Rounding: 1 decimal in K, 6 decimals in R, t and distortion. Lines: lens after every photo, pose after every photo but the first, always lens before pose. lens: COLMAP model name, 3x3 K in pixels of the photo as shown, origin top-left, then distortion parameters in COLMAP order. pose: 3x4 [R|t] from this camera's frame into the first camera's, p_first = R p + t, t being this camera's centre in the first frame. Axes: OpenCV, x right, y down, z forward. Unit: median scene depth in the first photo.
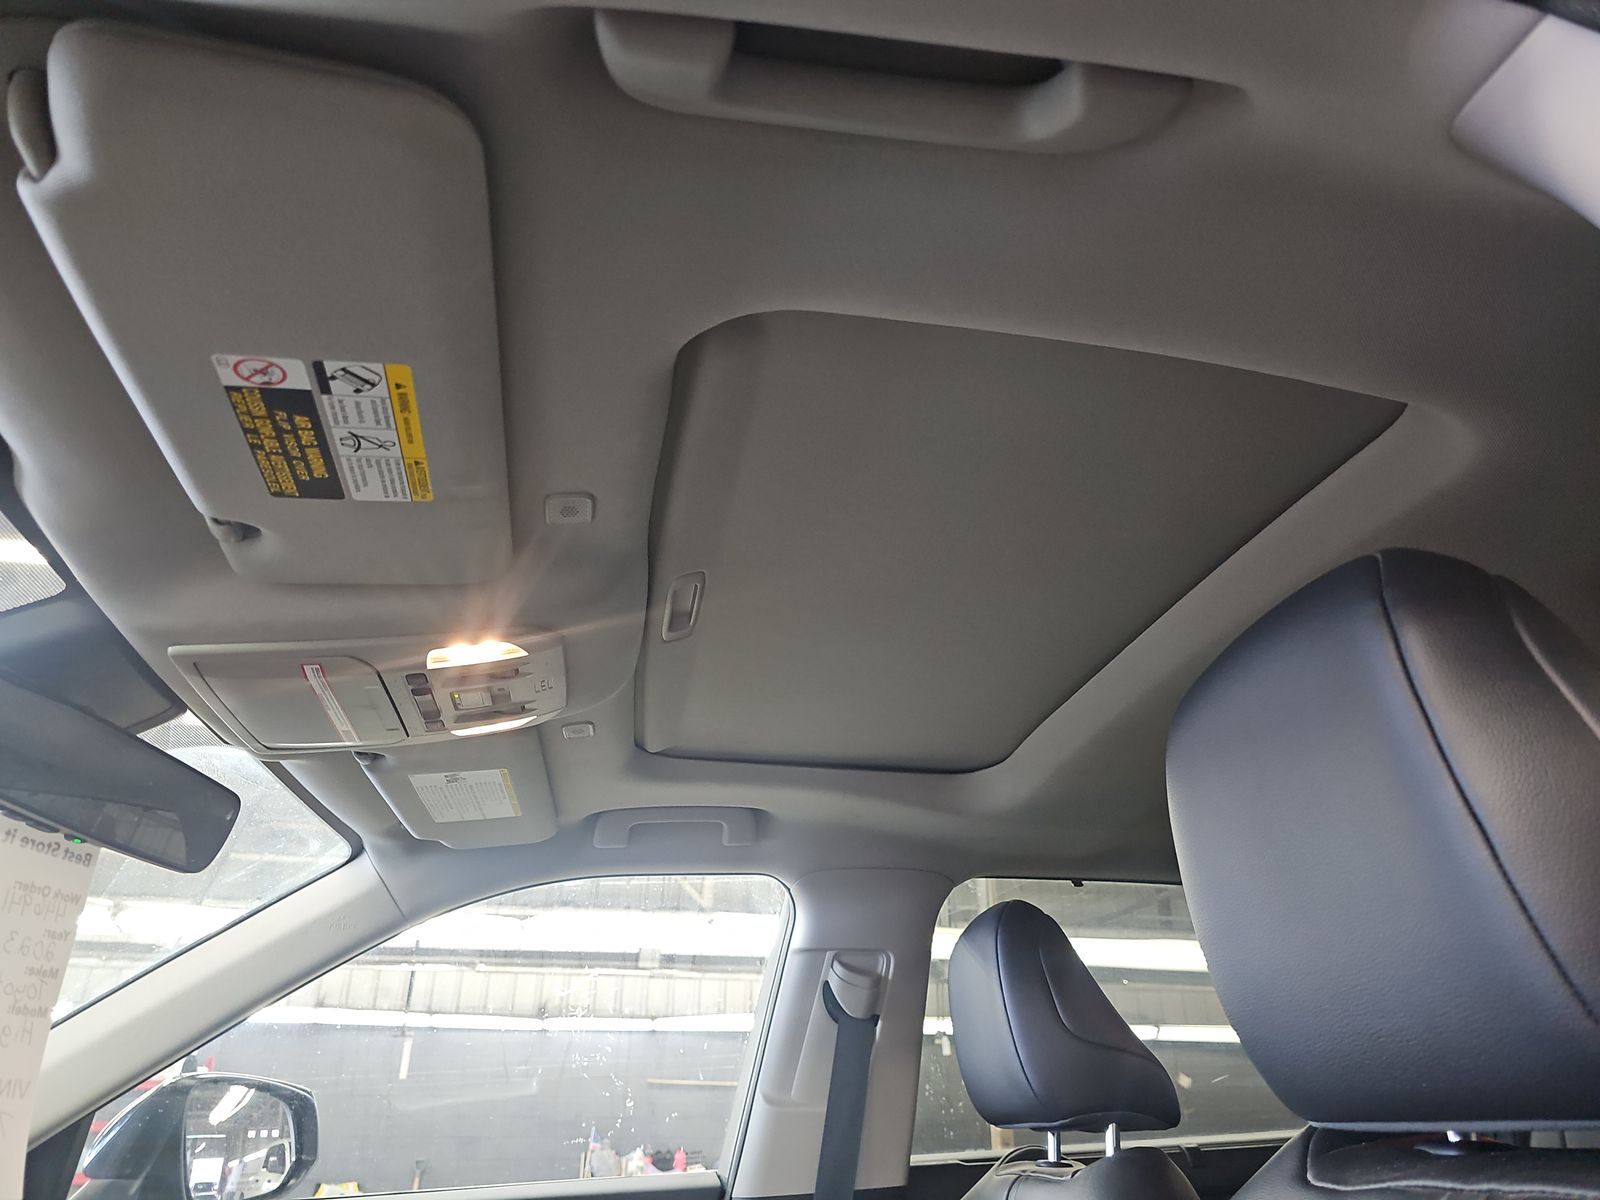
lens RADIAL K [[1068.3, 0, 812.5], [0, 1068.3, 594.6], [0, 0, 1]] dist [0.010146, -0.013041]
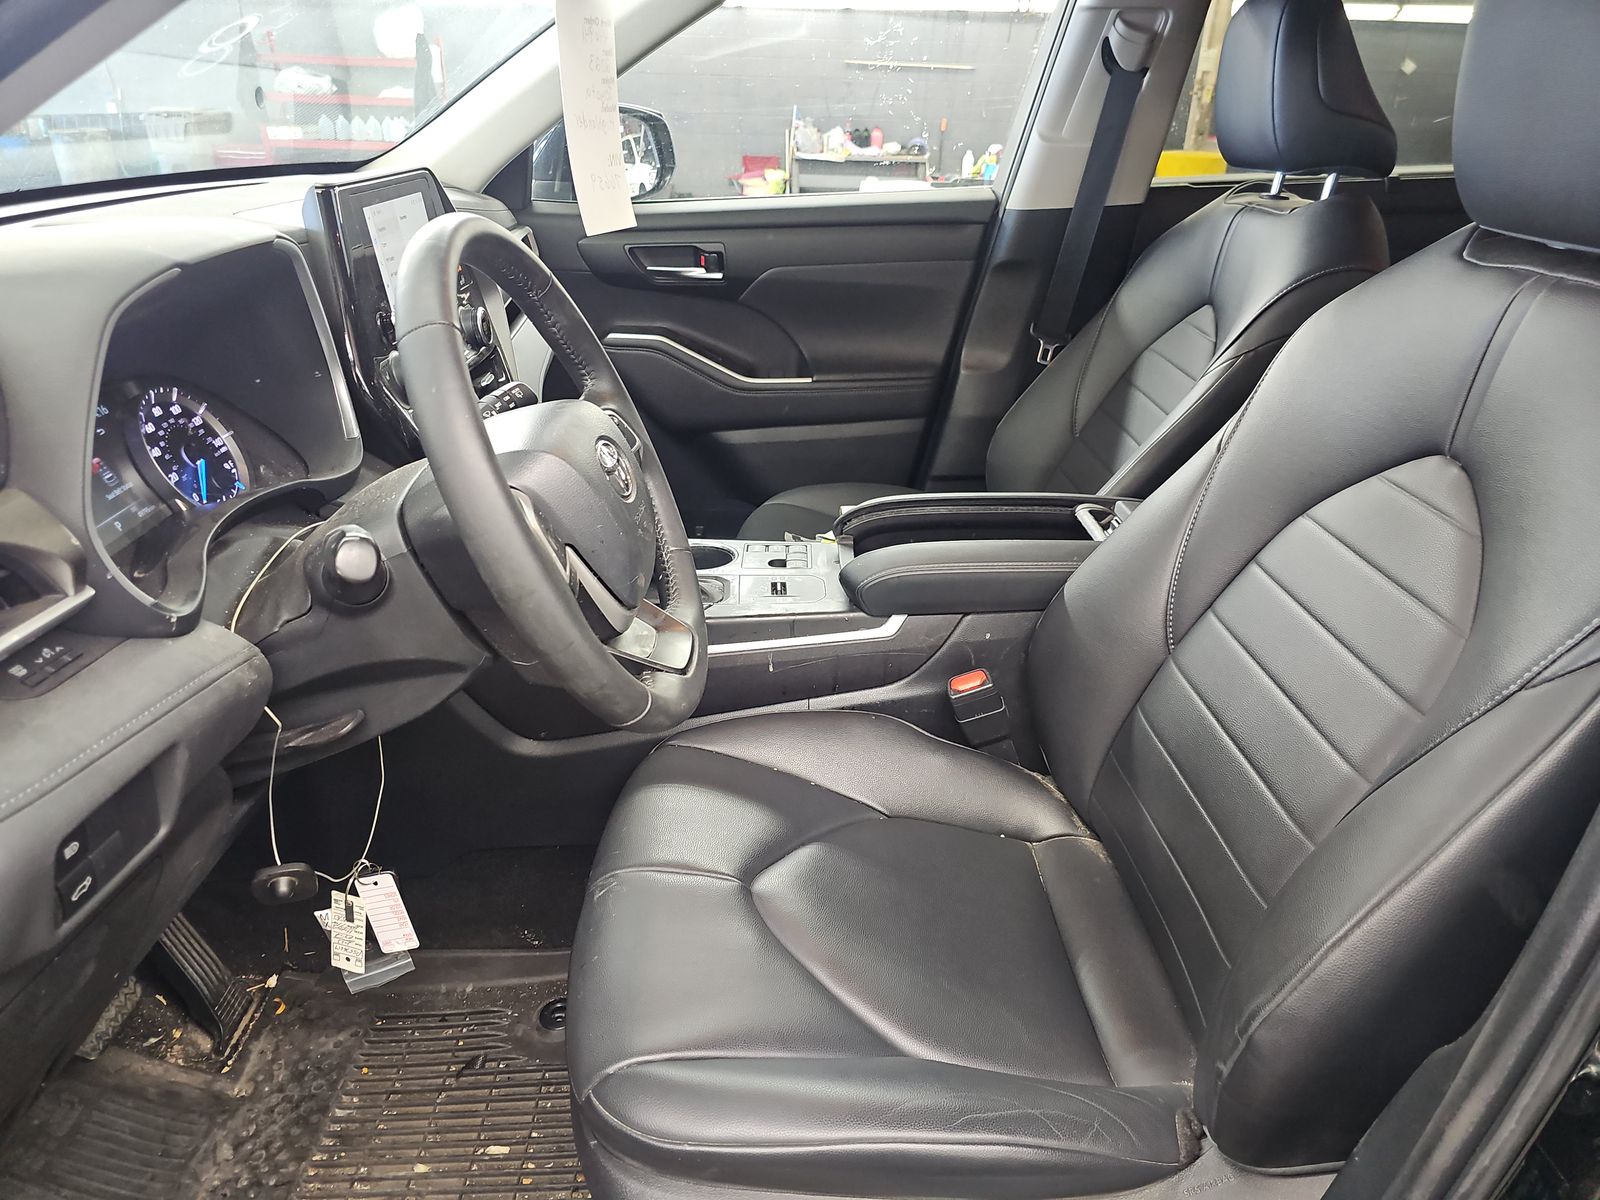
lens RADIAL K [[1068.3, 0, 797.1], [0, 1068.3, 589.8], [0, 0, 1]] dist [0.010146, -0.013041]
pose [[0.985860, 0.086759, -0.143365, -0.096742], [0.056758, 0.632089, 0.772814, -0.162634], [0.157668, -0.770023, 0.618227, -0.202540]]
